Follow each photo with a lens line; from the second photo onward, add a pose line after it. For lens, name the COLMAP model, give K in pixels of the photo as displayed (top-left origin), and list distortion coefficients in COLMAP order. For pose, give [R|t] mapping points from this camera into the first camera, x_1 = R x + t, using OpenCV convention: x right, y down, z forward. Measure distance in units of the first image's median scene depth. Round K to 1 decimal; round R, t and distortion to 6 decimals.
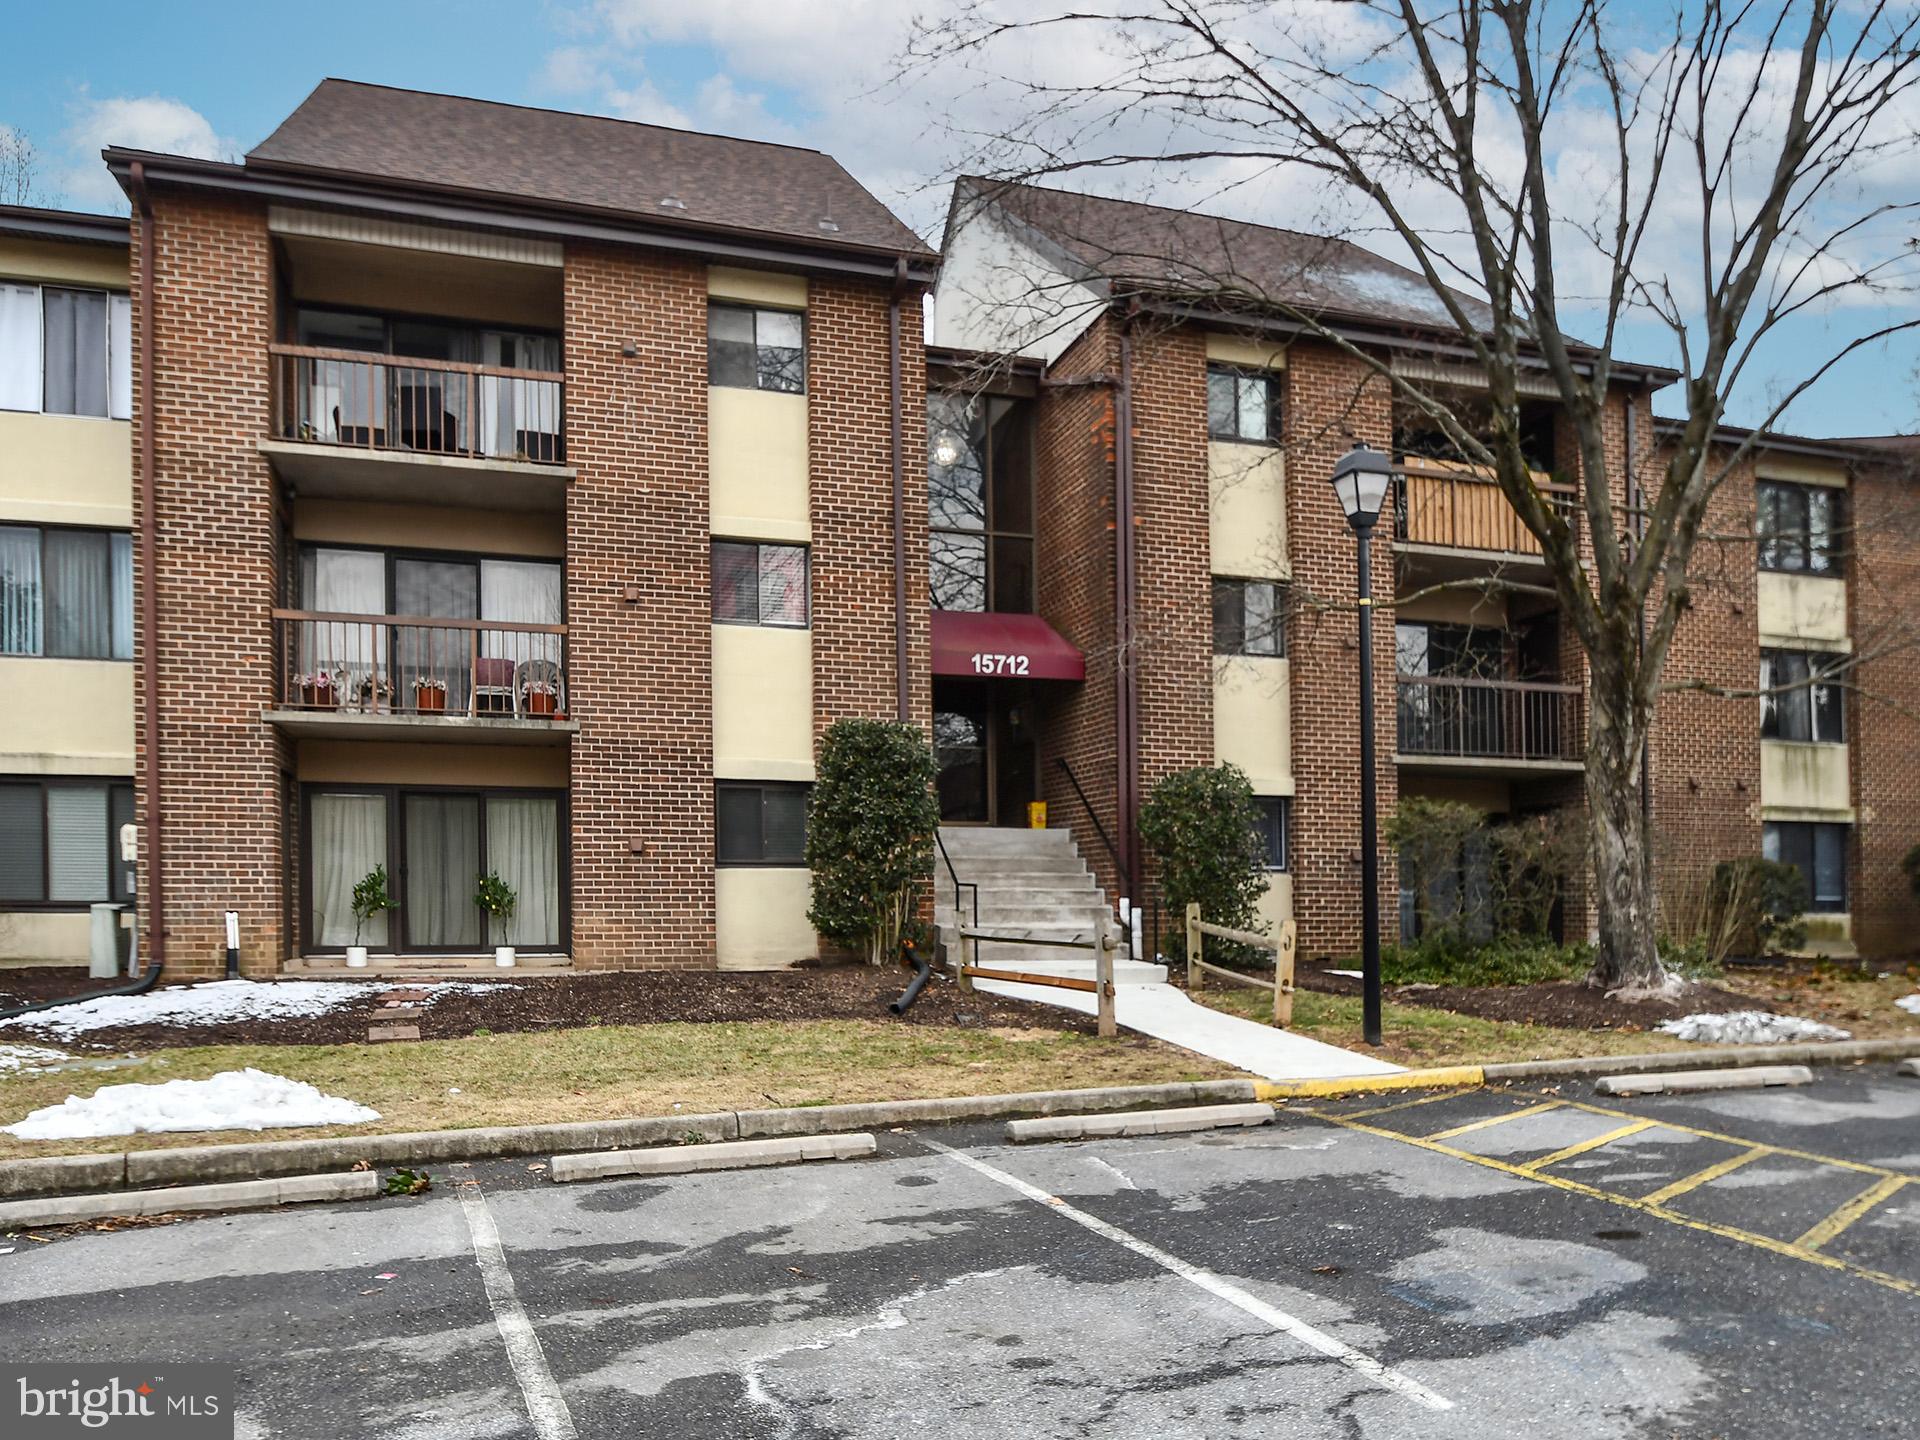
lens RADIAL K [[1157.4, 0, 963.5], [0, 1157.4, 736.1], [0, 0, 1]] dist [-0.010359, 0.001728]
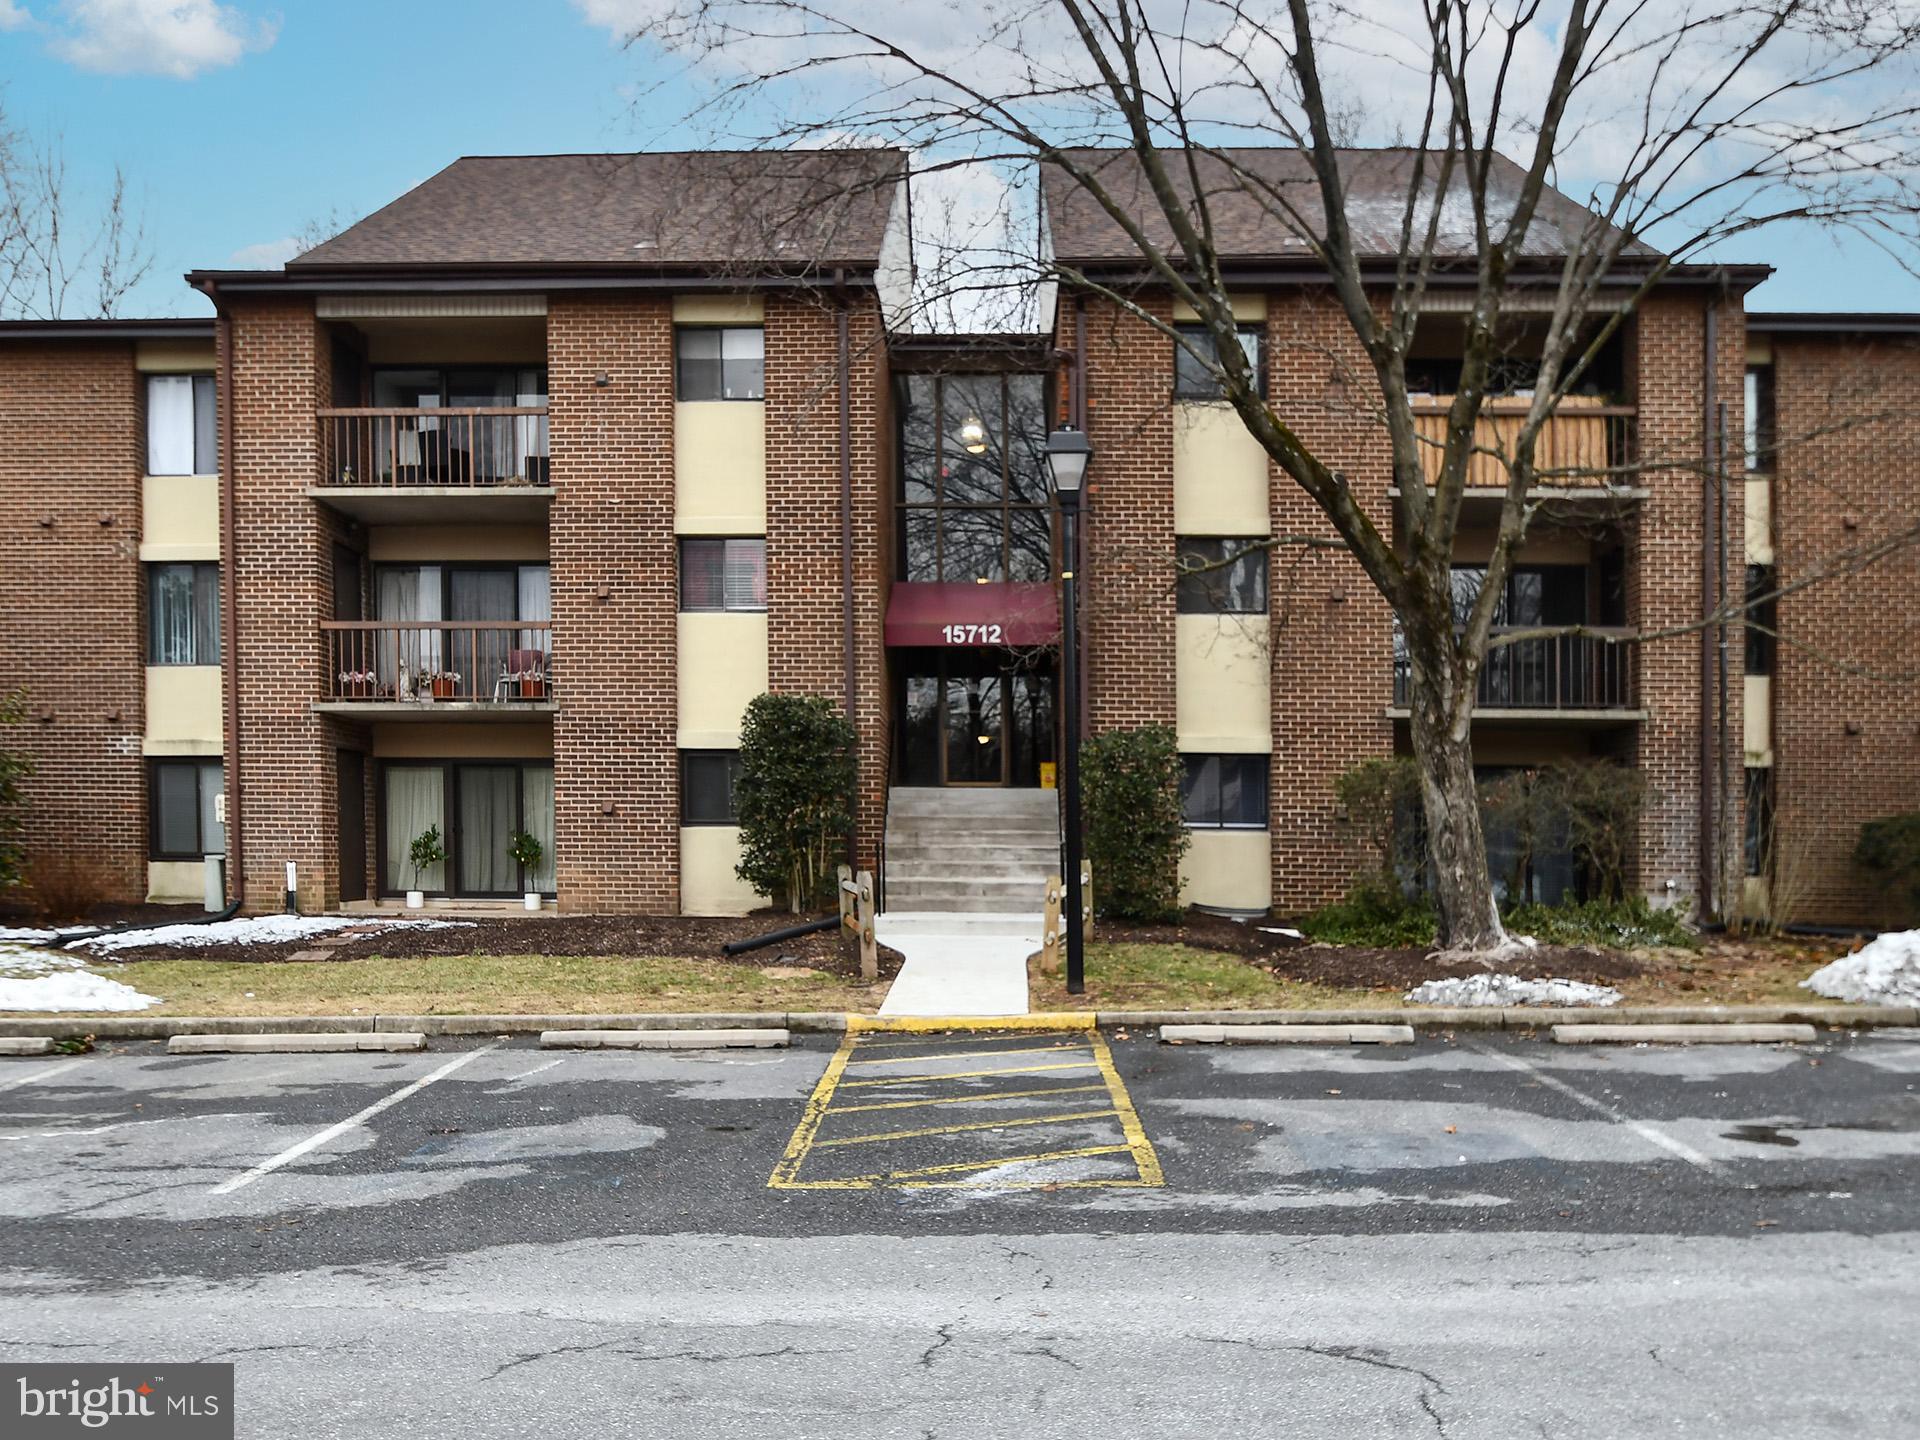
lens RADIAL K [[1157.4, 0, 949.1], [0, 1157.4, 708.7], [0, 0, 1]] dist [-0.010359, 0.001728]
pose [[0.965815, -0.027577, -0.257761, 0.347675], [0.030956, 0.999480, 0.009062, -0.004968], [0.257377, -0.016732, 0.966166, -0.036038]]
